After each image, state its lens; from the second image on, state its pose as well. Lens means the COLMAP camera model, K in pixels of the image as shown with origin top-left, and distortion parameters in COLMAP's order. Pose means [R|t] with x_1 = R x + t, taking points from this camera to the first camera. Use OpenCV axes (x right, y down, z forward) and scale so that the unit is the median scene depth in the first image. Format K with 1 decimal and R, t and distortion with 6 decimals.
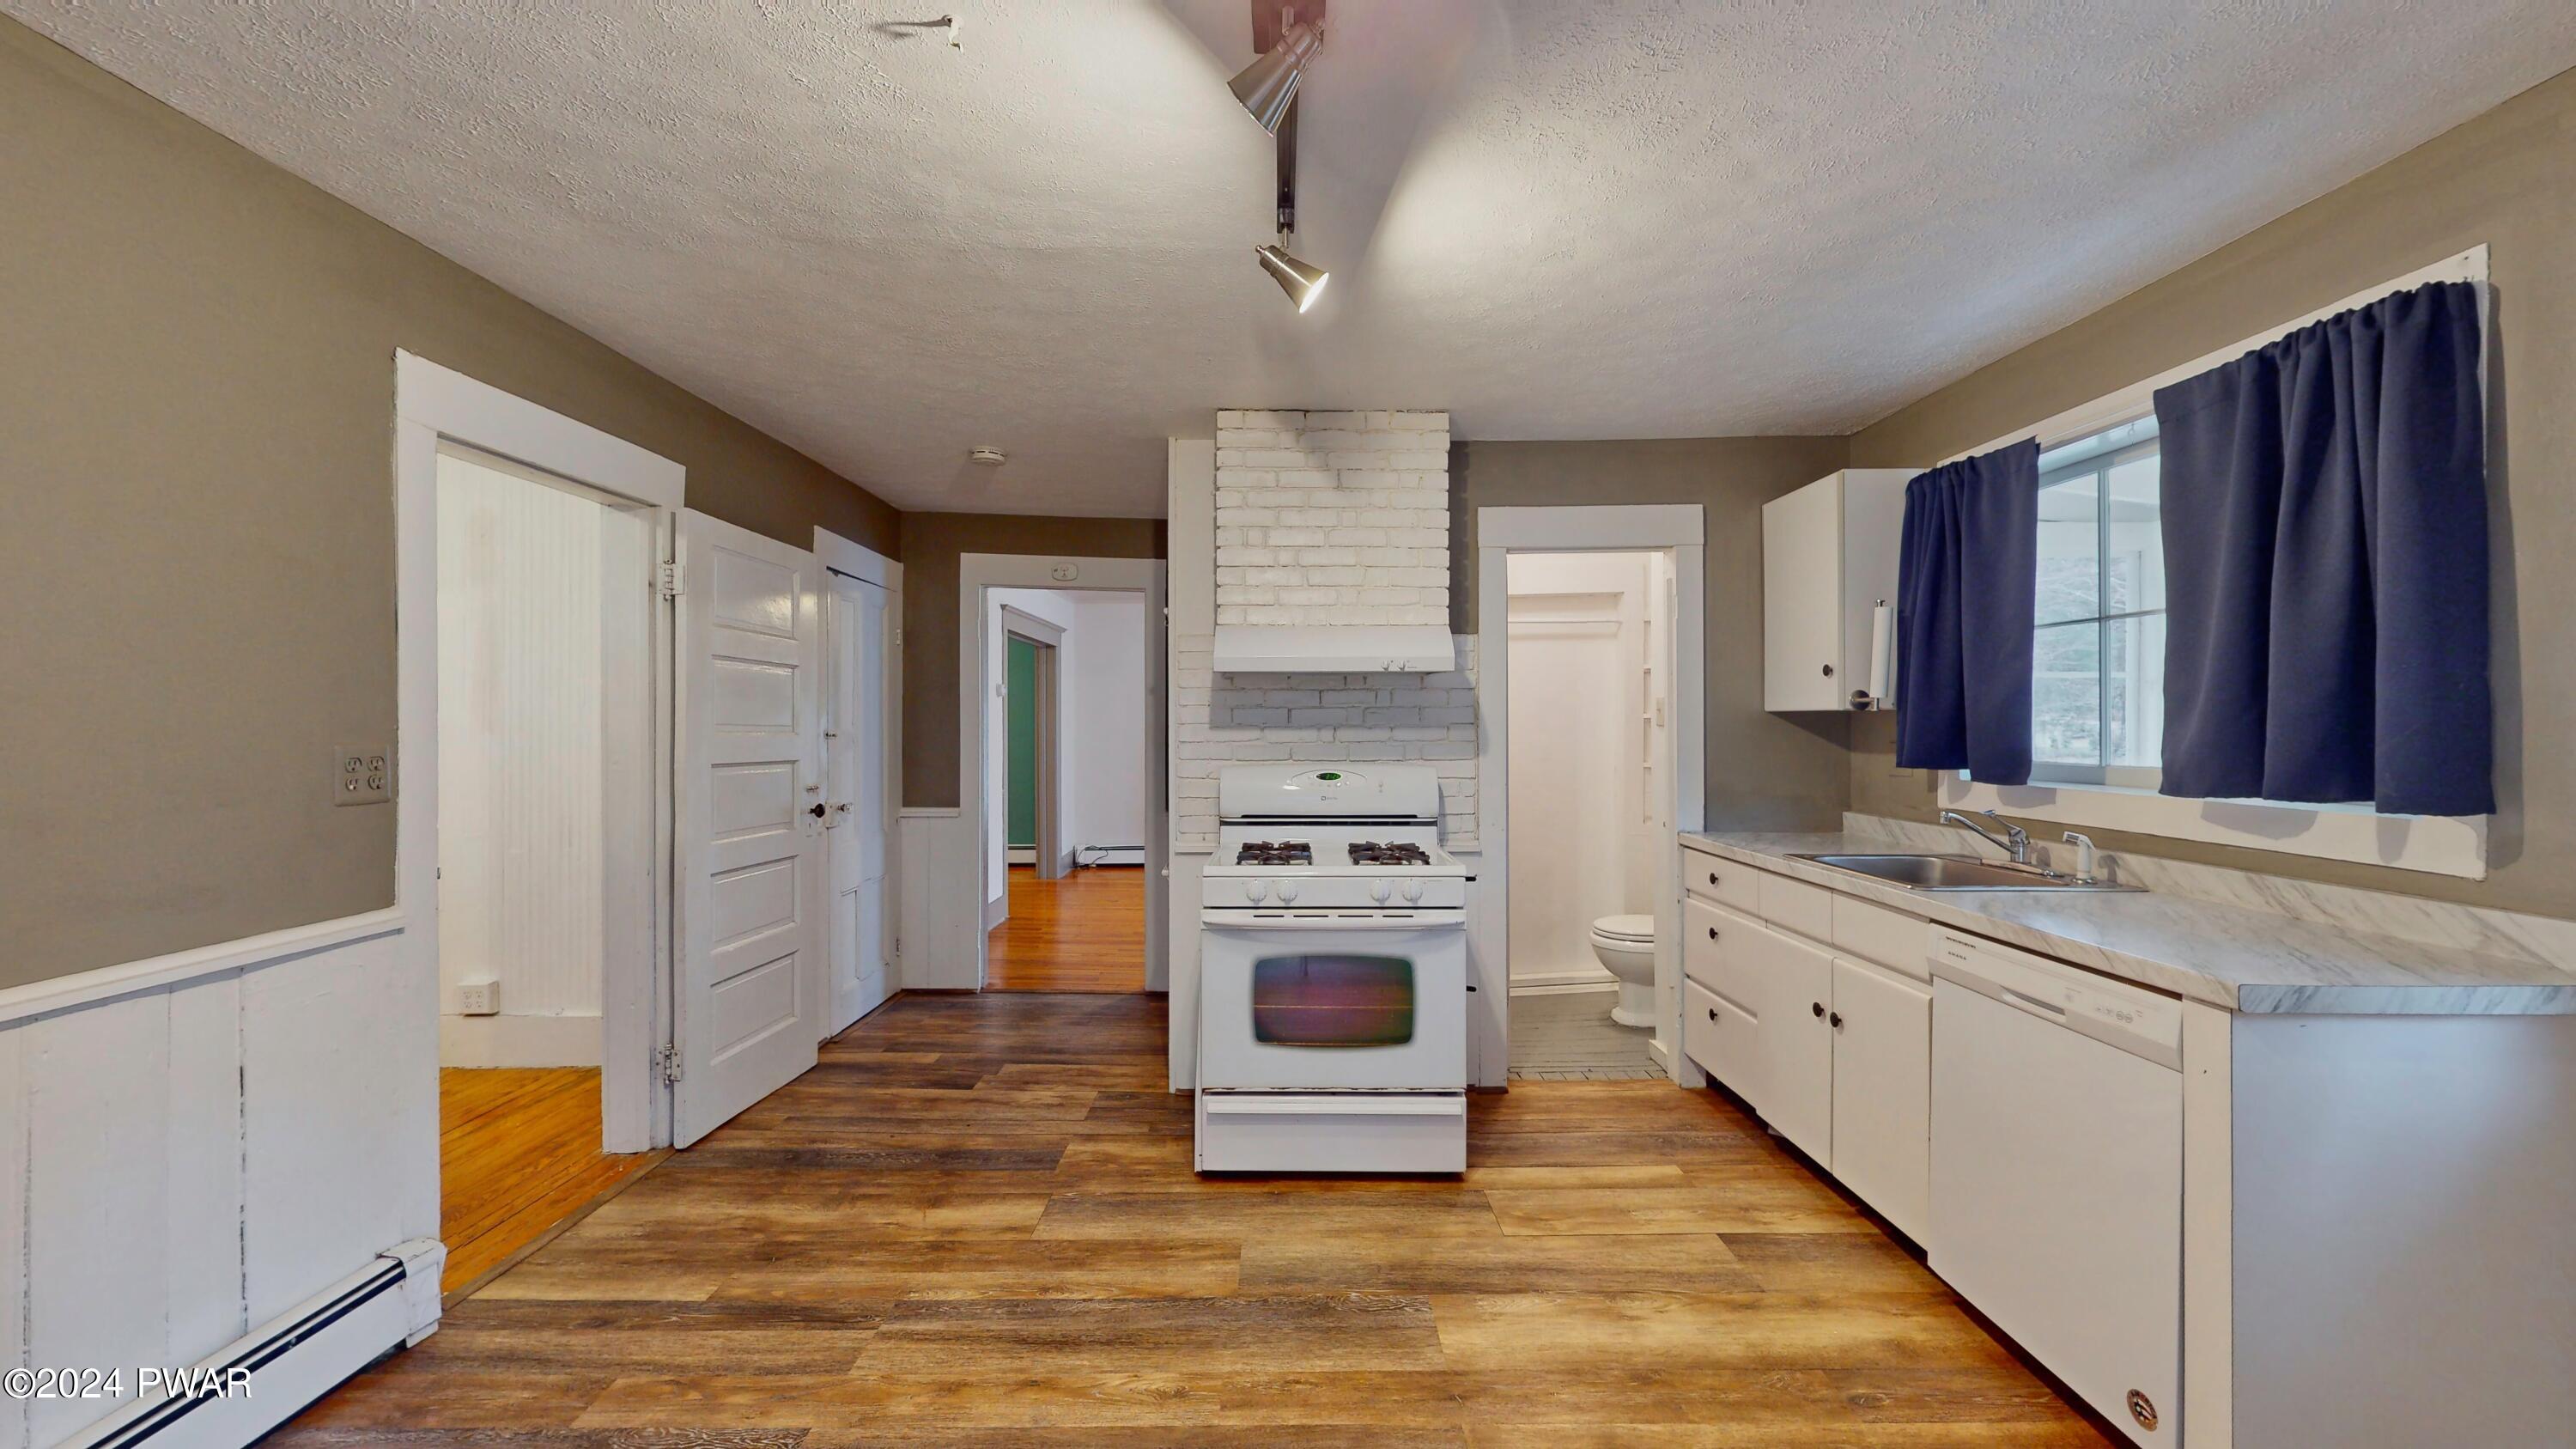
lens RADIAL K [[942.9, 0, 1285.8], [0, 942.9, 727.5], [0, 0, 1]] dist [0.000750, 0.000019]
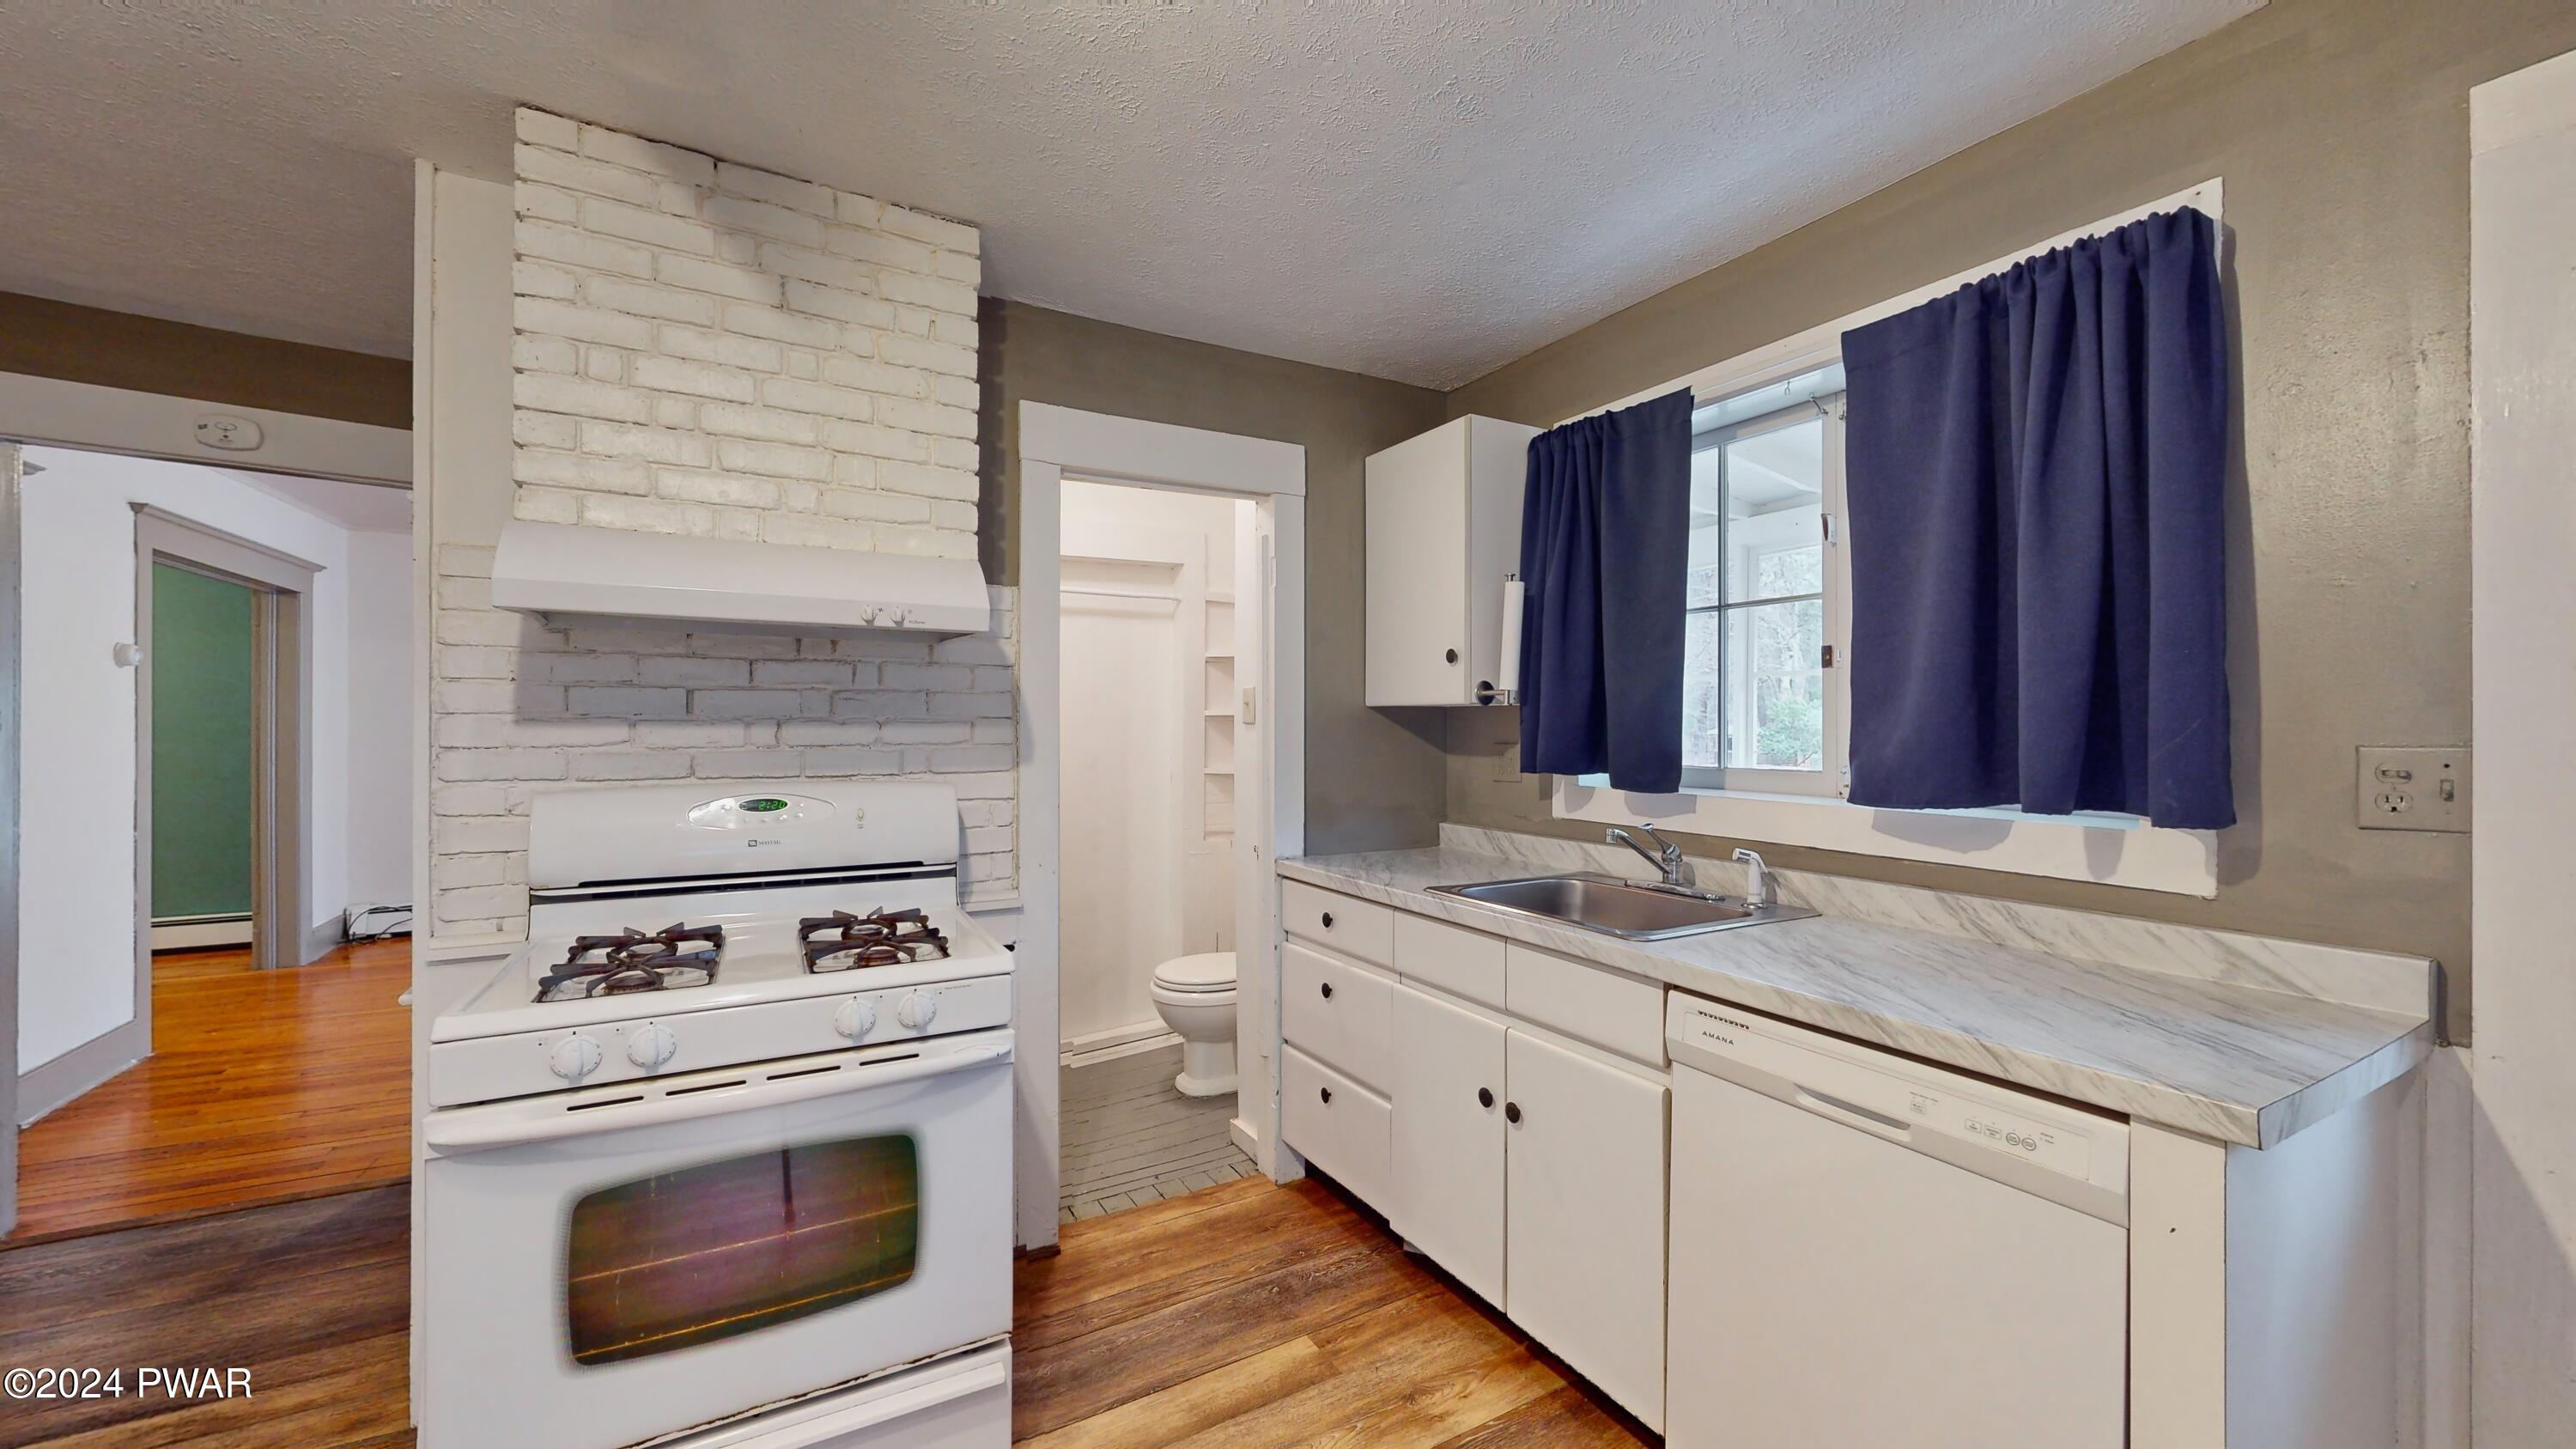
lens RADIAL K [[942.9, 0, 1285.8], [0, 942.9, 727.5], [0, 0, 1]] dist [0.000750, 0.000019]
pose [[0.869989, 0.004229, 0.493052, 0.044943], [-0.003870, 0.999991, -0.001750, 0.003874], [-0.493055, -0.000386, 0.869998, 0.381704]]
